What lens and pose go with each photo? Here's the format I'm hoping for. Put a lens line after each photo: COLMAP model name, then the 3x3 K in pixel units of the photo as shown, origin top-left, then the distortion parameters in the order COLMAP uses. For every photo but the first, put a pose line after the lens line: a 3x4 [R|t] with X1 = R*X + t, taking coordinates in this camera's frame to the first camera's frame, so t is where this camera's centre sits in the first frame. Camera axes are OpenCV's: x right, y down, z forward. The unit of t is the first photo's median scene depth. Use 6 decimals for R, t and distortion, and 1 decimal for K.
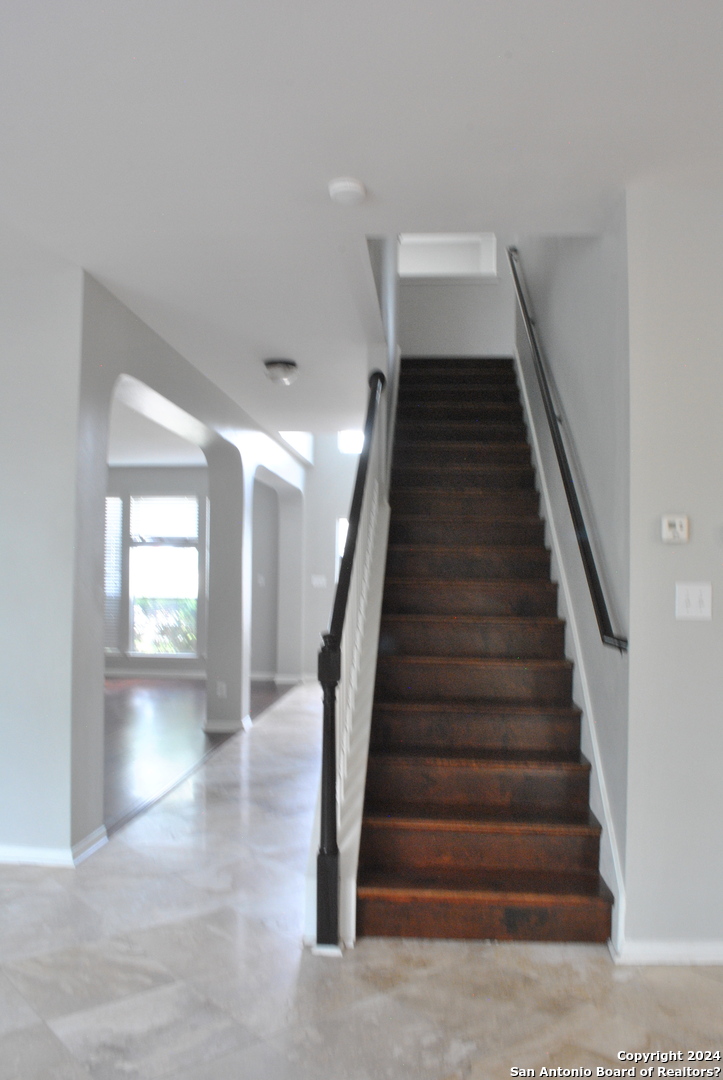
lens RADIAL K [[861.4, 0, 363.9], [0, 861.4, 537.0], [0, 0, 1]] dist [-0.083764, 0.014706]
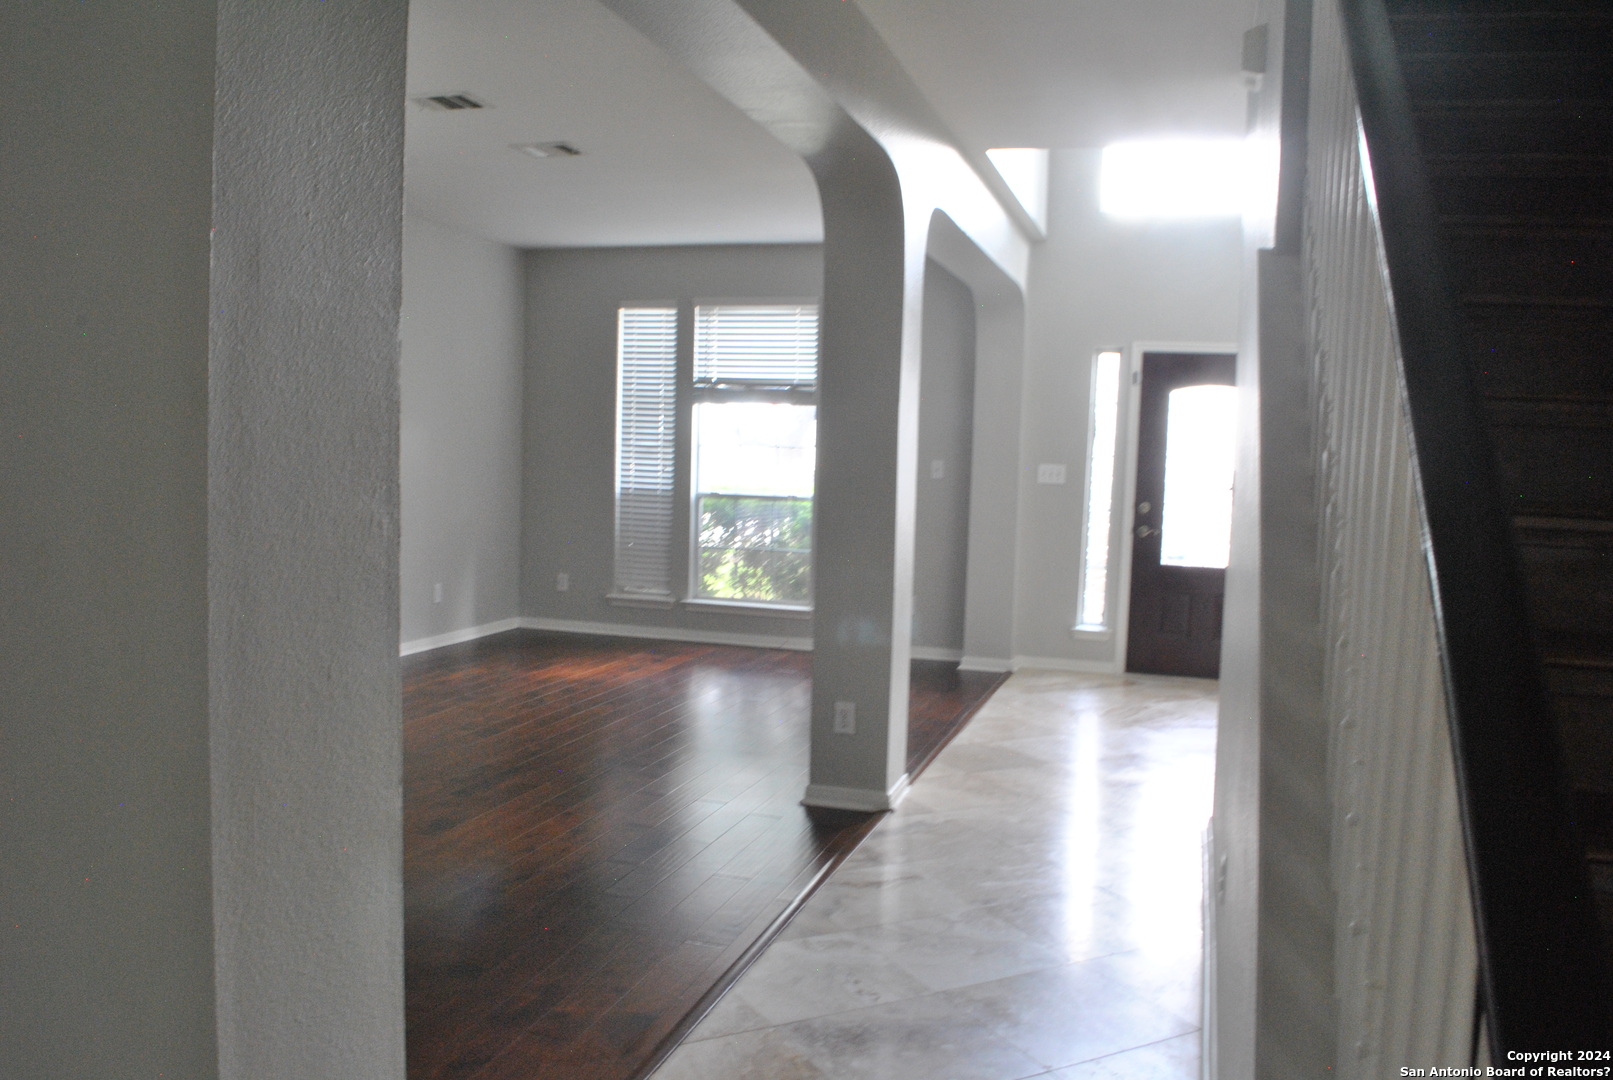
lens RADIAL K [[1286.5, 0, 816.6], [0, 1286.5, 541.8], [0, 0, 1]] dist [-0.083764, 0.014706]
pose [[0.977805, 0.031912, -0.207073, -0.031212], [-0.008161, 0.993384, 0.114551, 0.008245], [0.209358, -0.110318, 0.971596, 0.251235]]
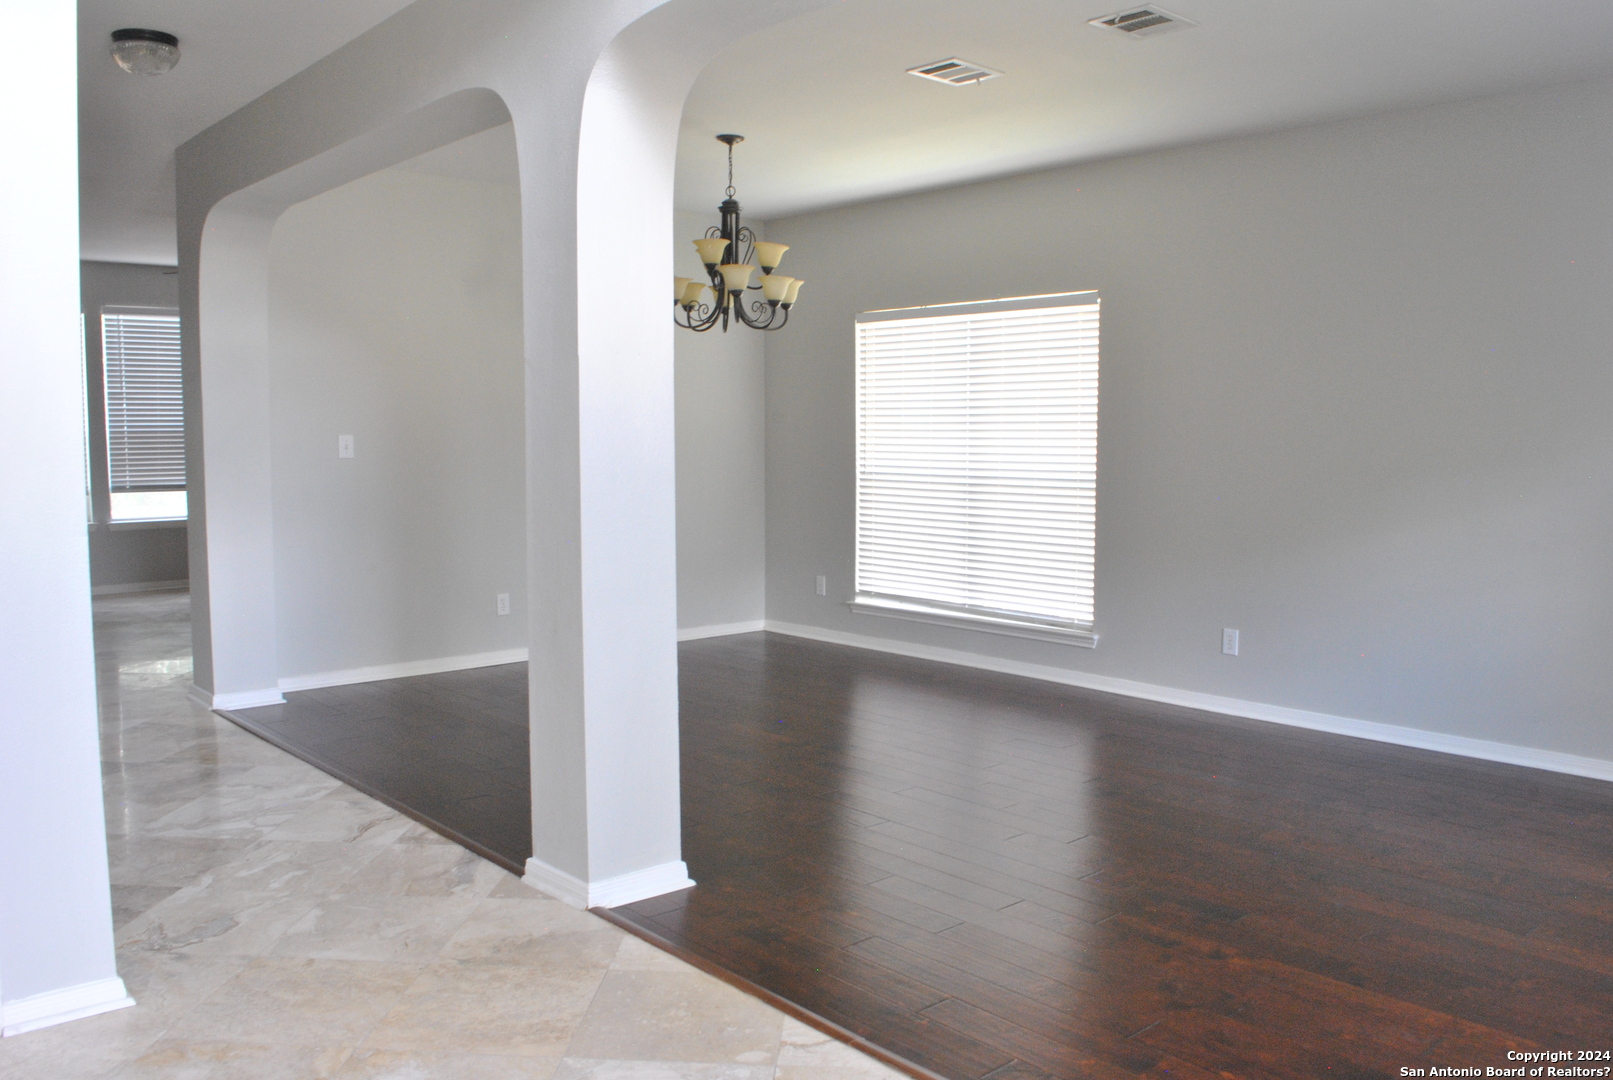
lens RADIAL K [[1286.5, 0, 804.4], [0, 1286.5, 547.3], [0, 0, 1]] dist [-0.083764, 0.014706]
pose [[-0.690488, 0.054596, -0.721280, 0.098130], [0.025109, 0.998356, 0.051532, 0.045696], [0.722908, 0.017472, -0.690724, 0.972554]]
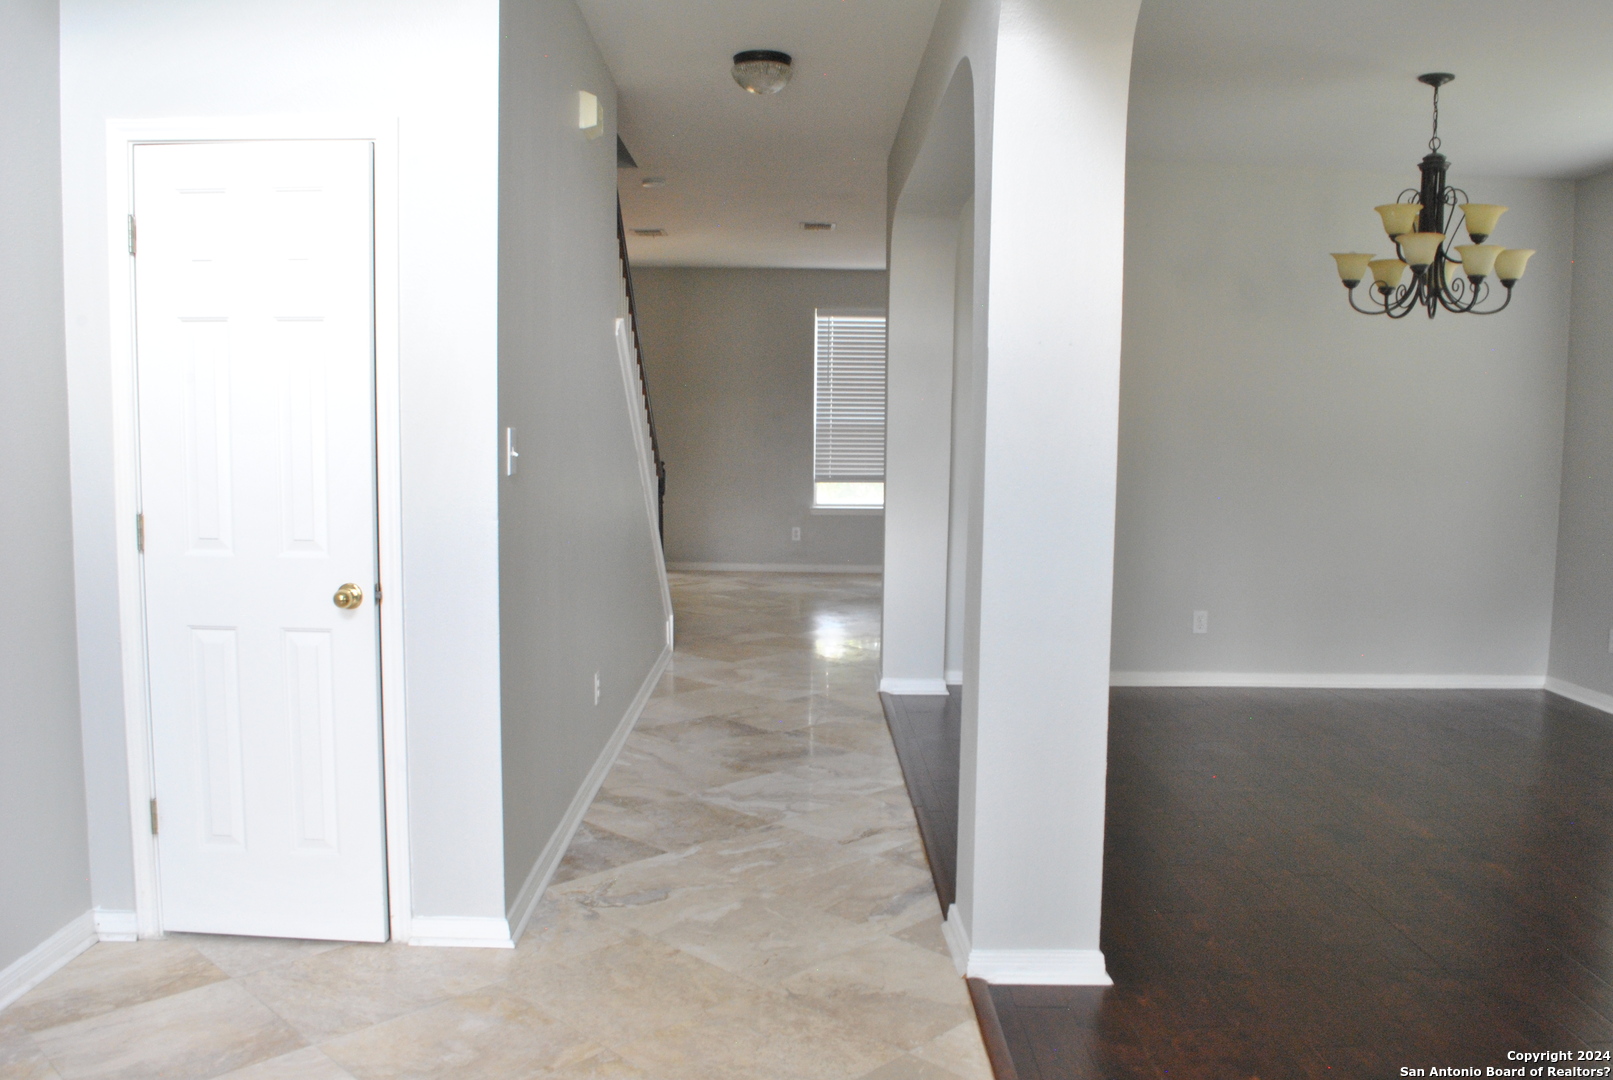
lens RADIAL K [[1286.5, 0, 818.4], [0, 1286.5, 537.9], [0, 0, 1]] dist [-0.083764, 0.014706]
pose [[-0.994835, -0.017027, -0.100064, -0.029910], [-0.021527, 0.998797, 0.044060, 0.042781], [0.099193, 0.045986, -0.994005, 0.985612]]
